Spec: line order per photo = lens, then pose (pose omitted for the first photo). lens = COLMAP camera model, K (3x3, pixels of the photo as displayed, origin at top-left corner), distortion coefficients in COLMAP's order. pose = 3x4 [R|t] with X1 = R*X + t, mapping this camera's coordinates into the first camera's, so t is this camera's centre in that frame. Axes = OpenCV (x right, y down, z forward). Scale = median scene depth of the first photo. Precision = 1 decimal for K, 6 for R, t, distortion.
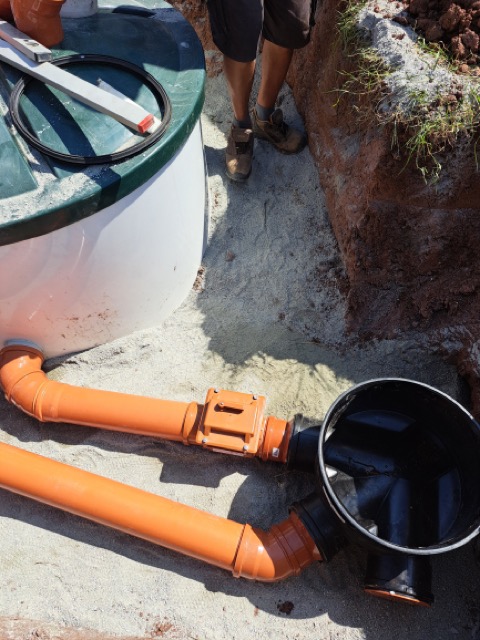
lens RADIAL K [[475.2, 0, 248.5], [0, 475.2, 320.7], [0, 0, 1]] dist [0.195510, -0.283035]
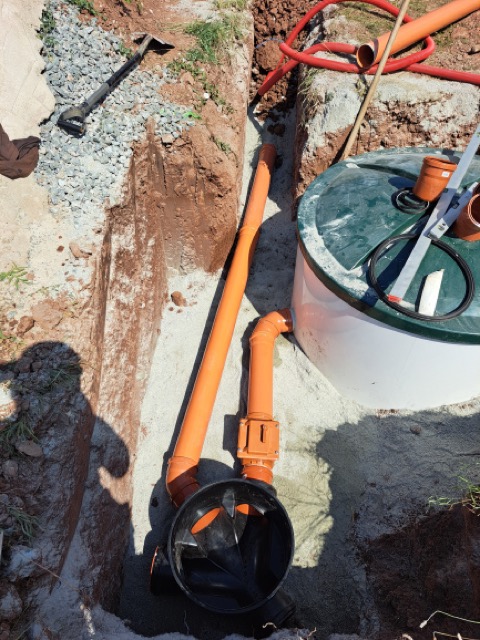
lens RADIAL K [[475.2, 0, 248.5], [0, 475.2, 320.7], [0, 0, 1]] dist [0.195510, -0.283035]
pose [[0.133677, 0.776269, -0.616066, 0.476503], [-0.846235, 0.412939, 0.336700, -0.334496], [0.515768, 0.476327, 0.712107, -0.183729]]
